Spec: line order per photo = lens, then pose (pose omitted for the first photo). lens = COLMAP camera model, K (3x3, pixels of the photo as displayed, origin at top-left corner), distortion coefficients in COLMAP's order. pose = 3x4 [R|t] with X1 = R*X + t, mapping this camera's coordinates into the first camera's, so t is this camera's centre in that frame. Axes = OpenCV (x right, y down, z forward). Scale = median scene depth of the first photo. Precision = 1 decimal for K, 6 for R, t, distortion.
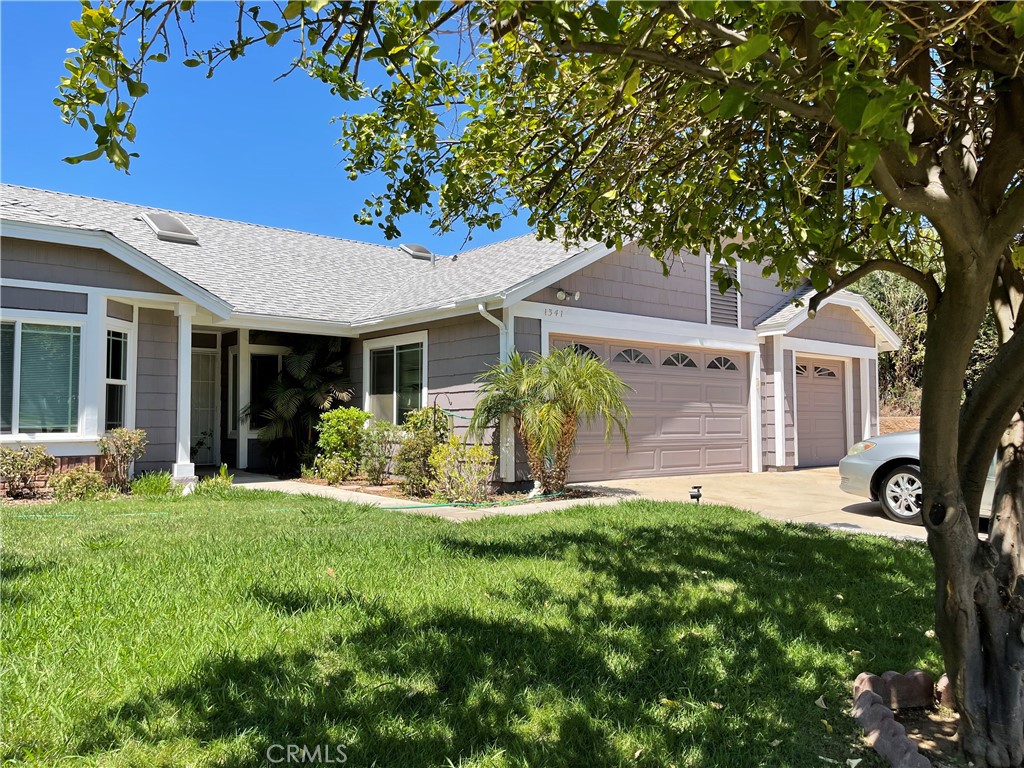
lens RADIAL K [[770.6, 0, 514.4], [0, 770.6, 383.9], [0, 0, 1]] dist [0.057257, -0.078006]
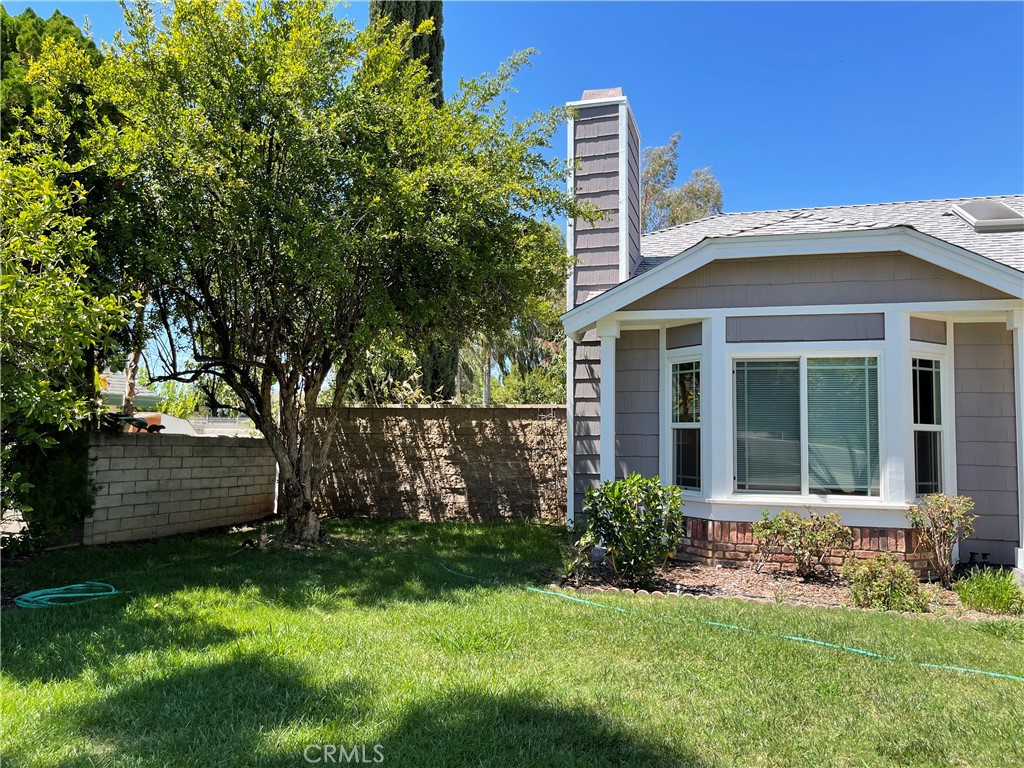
lens RADIAL K [[770.6, 0, 519.6], [0, 770.6, 377.3], [0, 0, 1]] dist [0.057257, -0.078006]
pose [[0.571395, -0.051827, -0.819037, -0.128787], [0.024538, 0.998637, -0.046074, -0.025846], [0.820308, 0.006229, 0.571888, 0.265535]]
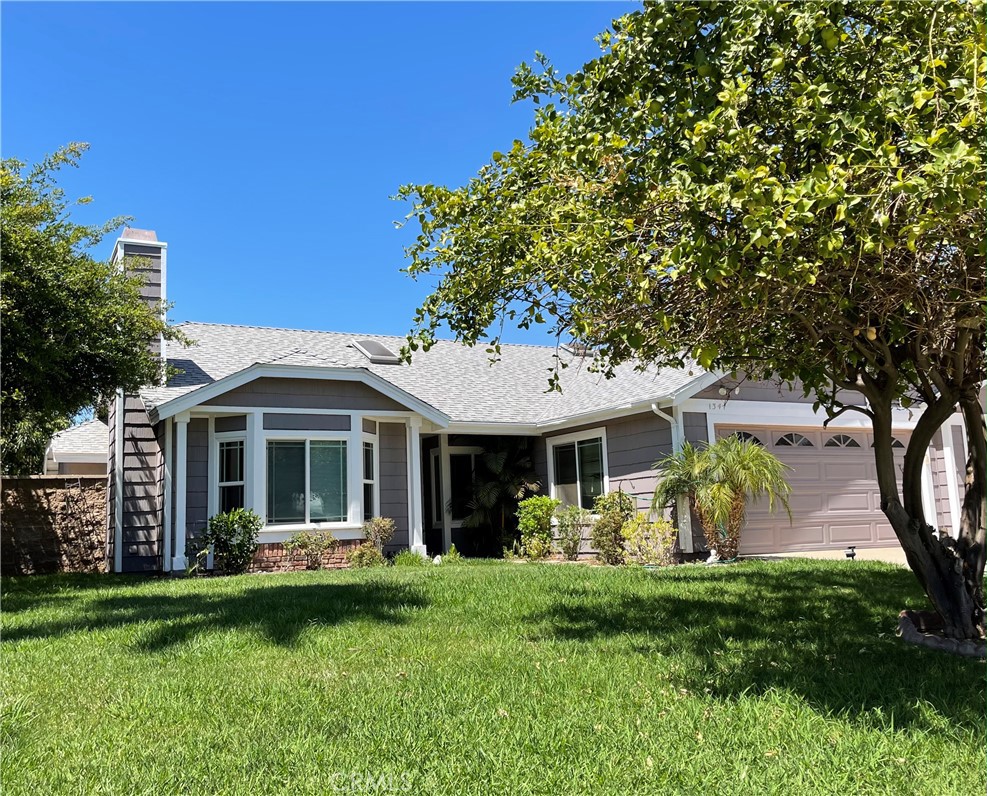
lens RADIAL K [[893.4, 0, 471.5], [0, 893.4, 393.6], [0, 0, 1]] dist [0.045801, -0.043947]
pose [[0.974596, -0.064353, -0.214528, -0.019702], [0.043655, 0.994043, -0.099864, 0.007864], [0.219677, 0.087962, 0.971599, -0.416350]]
